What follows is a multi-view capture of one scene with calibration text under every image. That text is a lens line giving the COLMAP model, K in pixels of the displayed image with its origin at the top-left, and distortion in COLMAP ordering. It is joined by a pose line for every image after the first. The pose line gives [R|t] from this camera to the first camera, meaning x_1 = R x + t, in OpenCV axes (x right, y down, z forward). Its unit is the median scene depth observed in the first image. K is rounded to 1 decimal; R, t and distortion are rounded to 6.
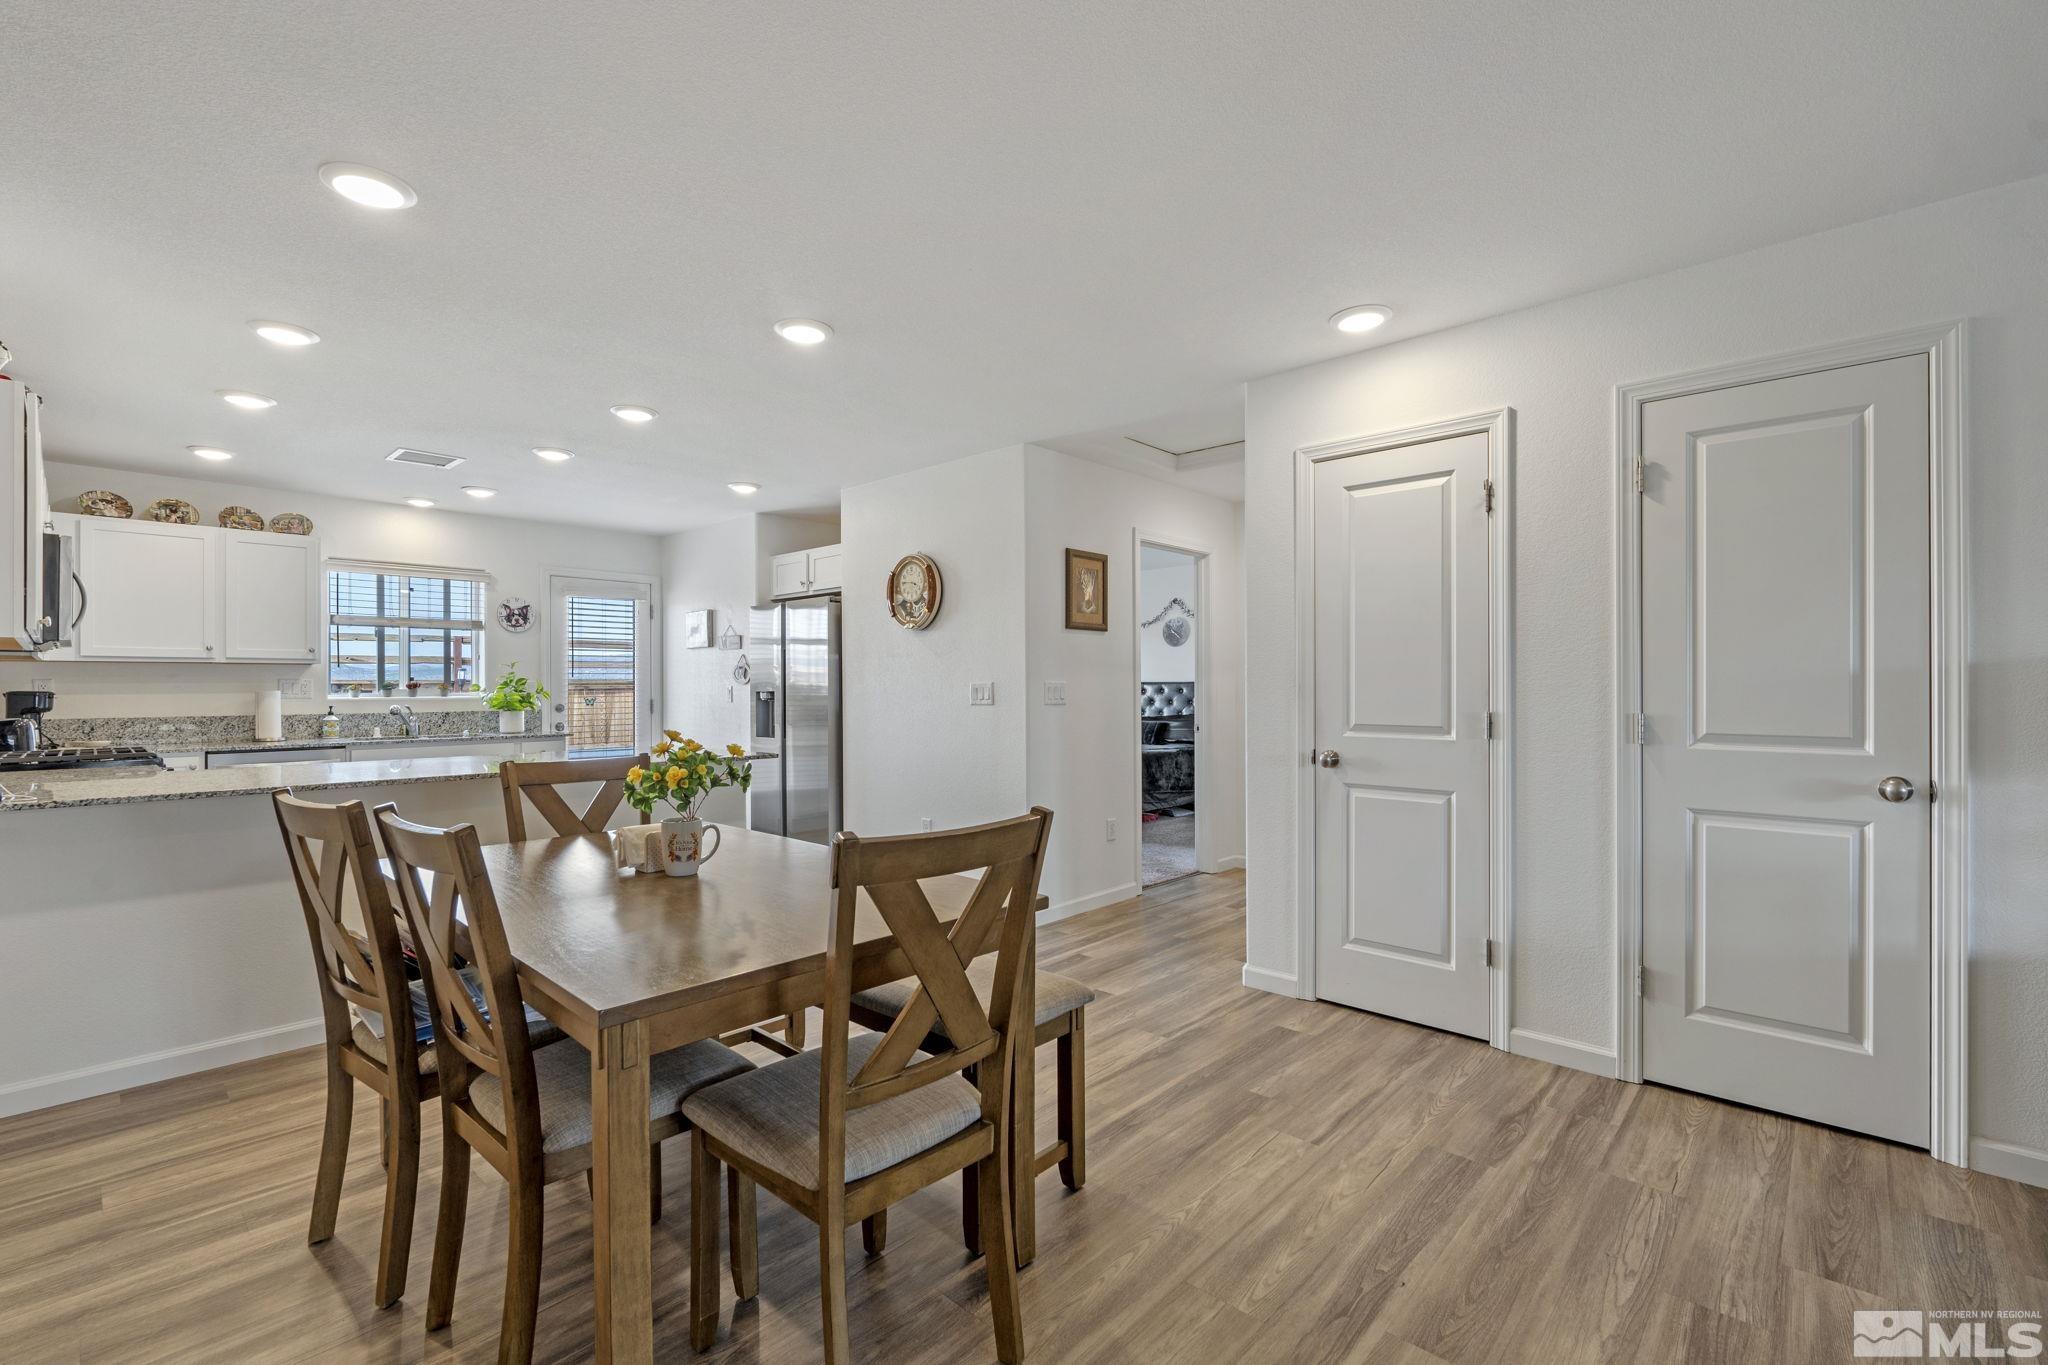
lens RADIAL K [[894.0, 0, 1015.3], [0, 894.0, 684.5], [0, 0, 1]] dist [-0.008365, 0.001503]
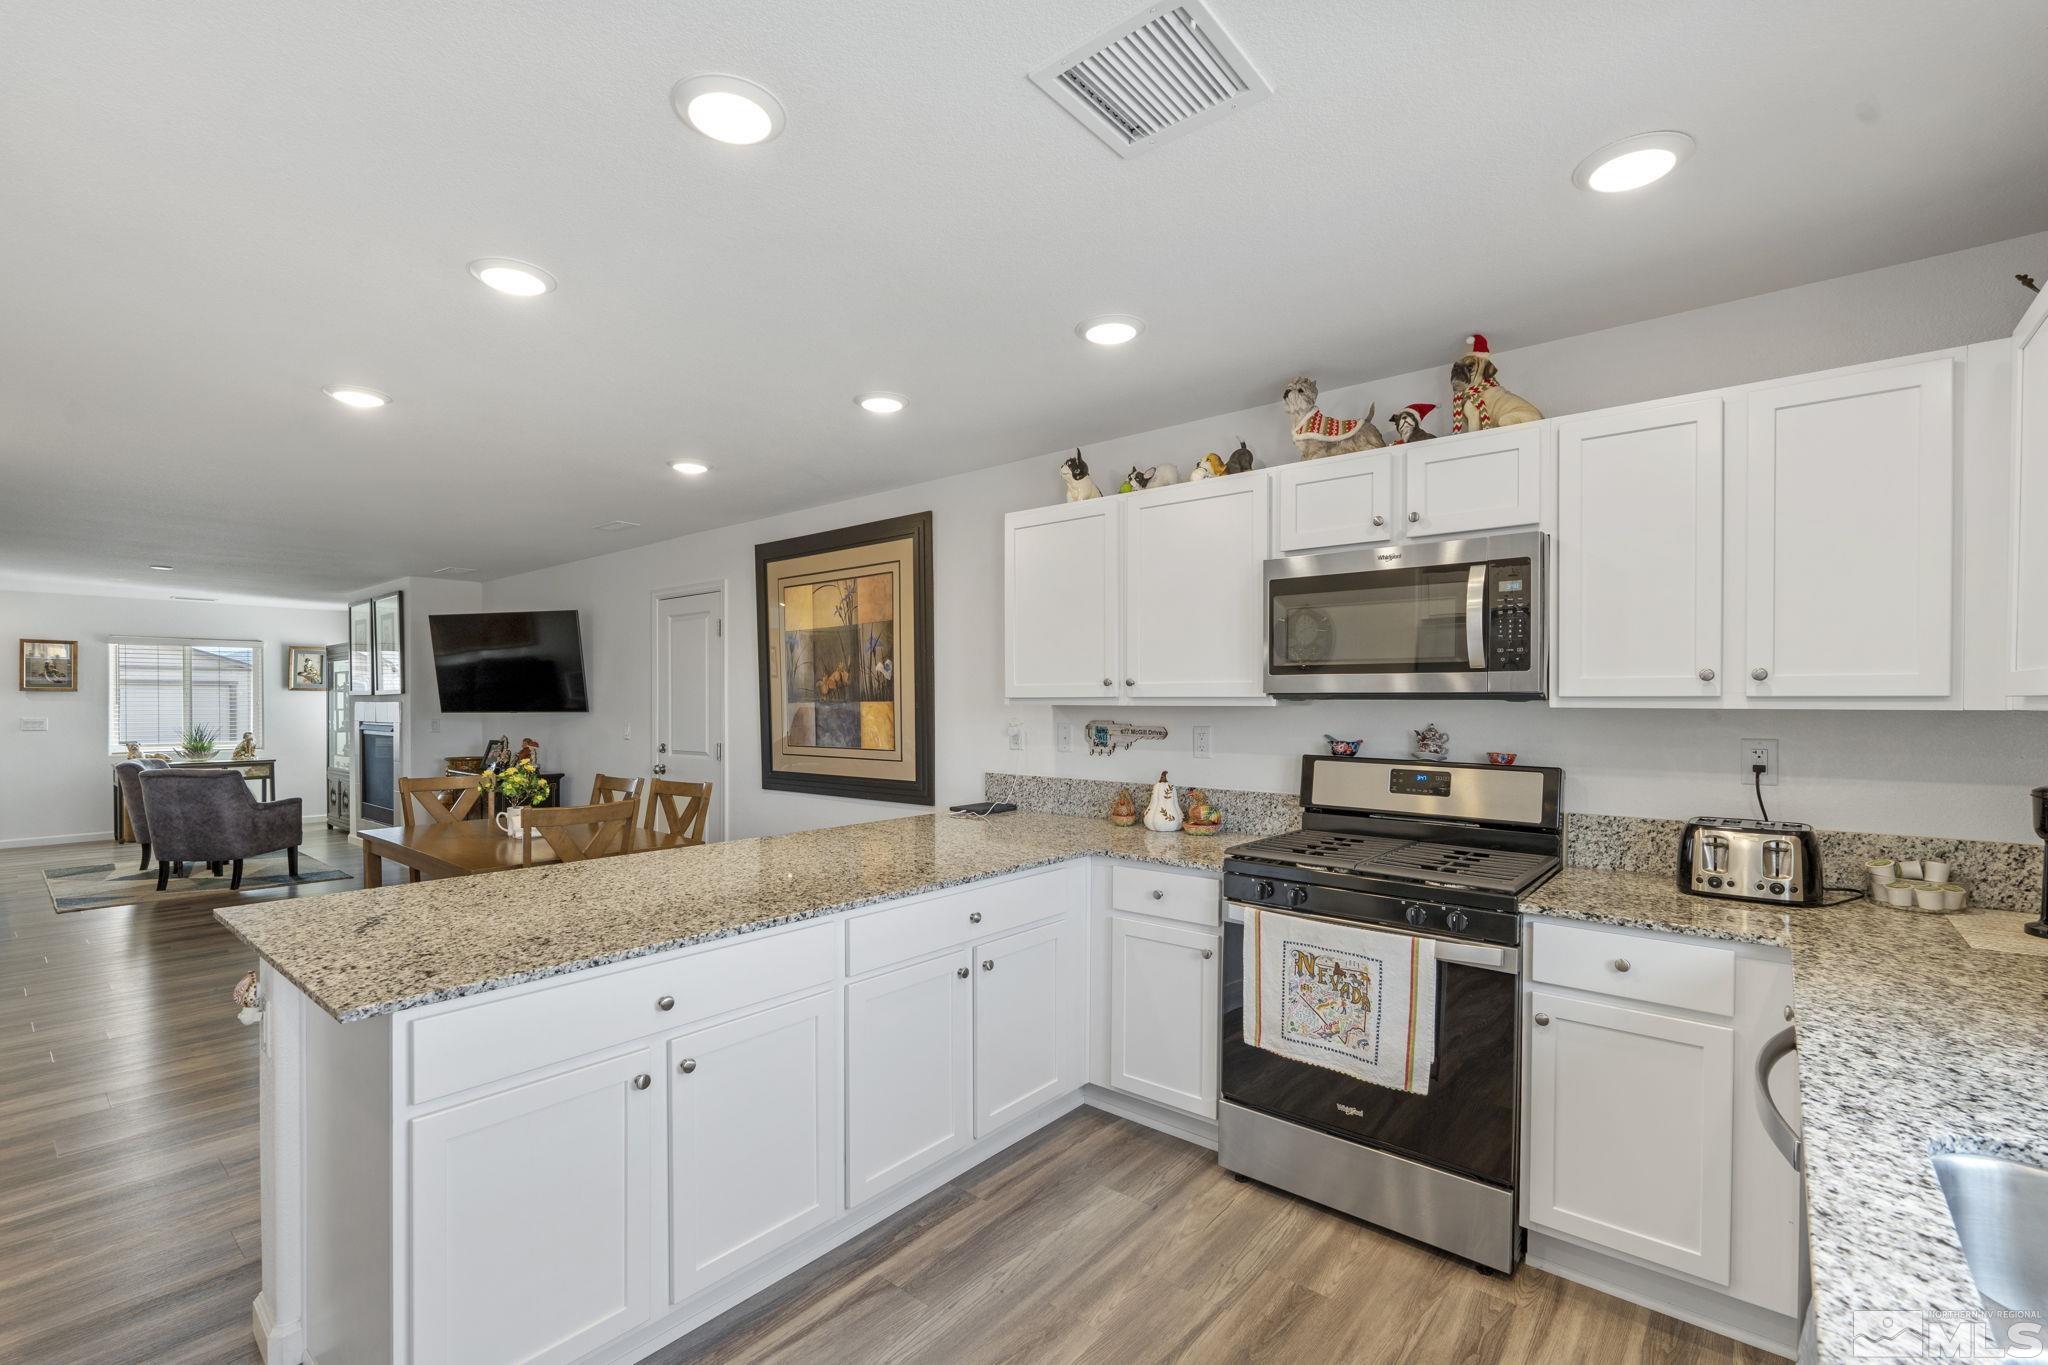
lens RADIAL K [[894.0, 0, 1017.0], [0, 894.0, 710.2], [0, 0, 1]] dist [-0.008365, 0.001503]
pose [[-0.998538, 0.004059, -0.053898, -0.518921], [0.003670, 0.999967, 0.007315, -0.026303], [0.053926, 0.007107, -0.998520, 1.148009]]
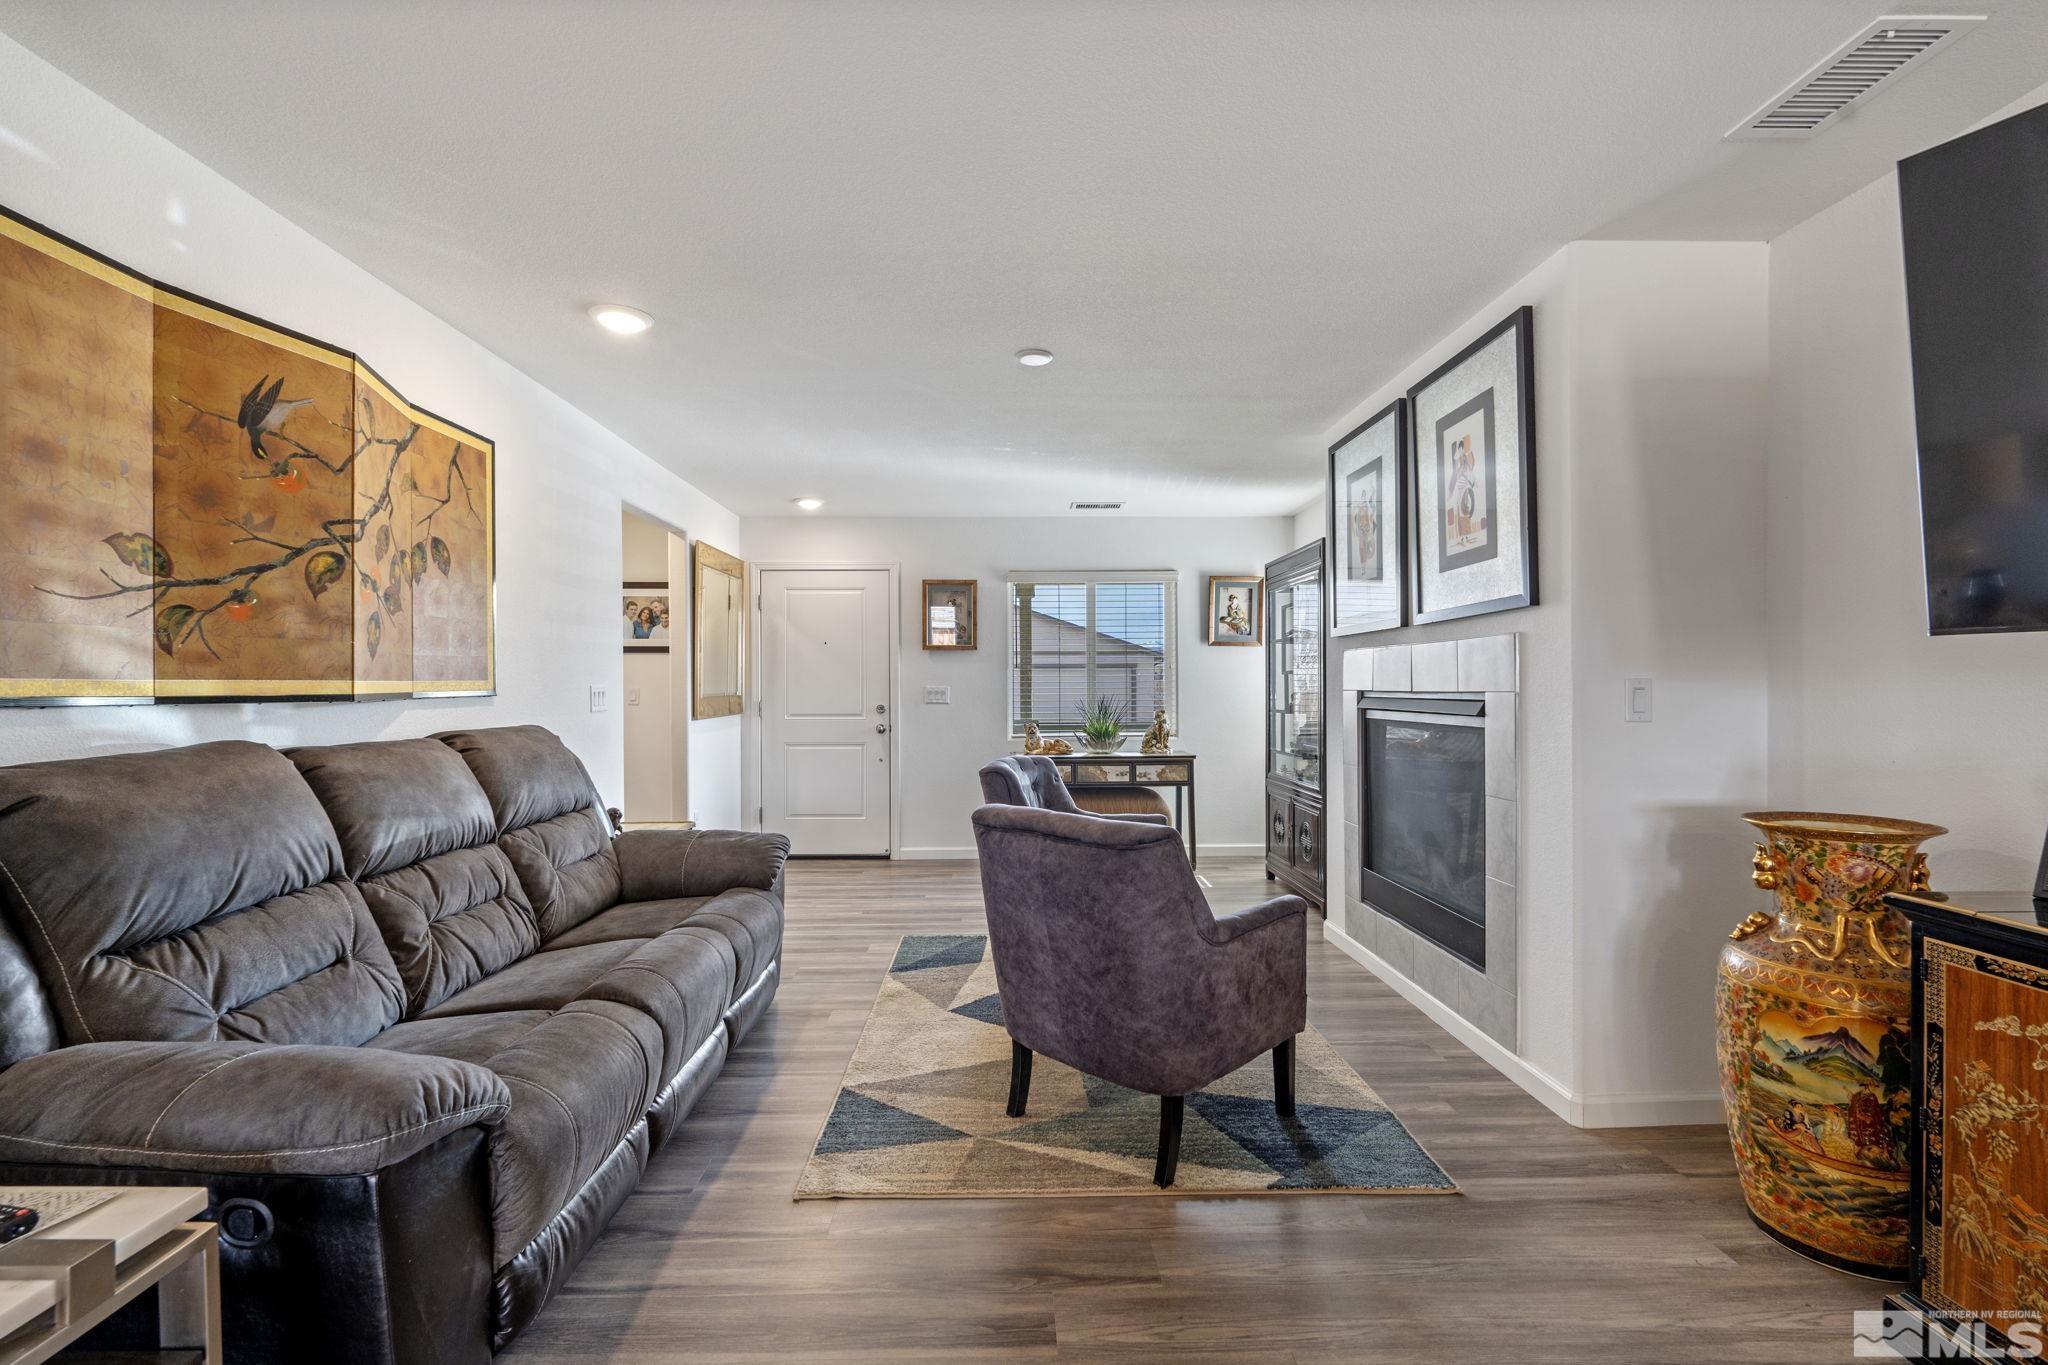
lens RADIAL K [[894.0, 0, 1014.5], [0, 894.0, 689.7], [0, 0, 1]] dist [-0.008365, 0.001503]
pose [[-0.697430, 0.004156, 0.716641, 0.225777], [0.004903, 0.999987, -0.001028, -0.001331], [-0.716636, 0.002797, -0.697442, 0.227817]]
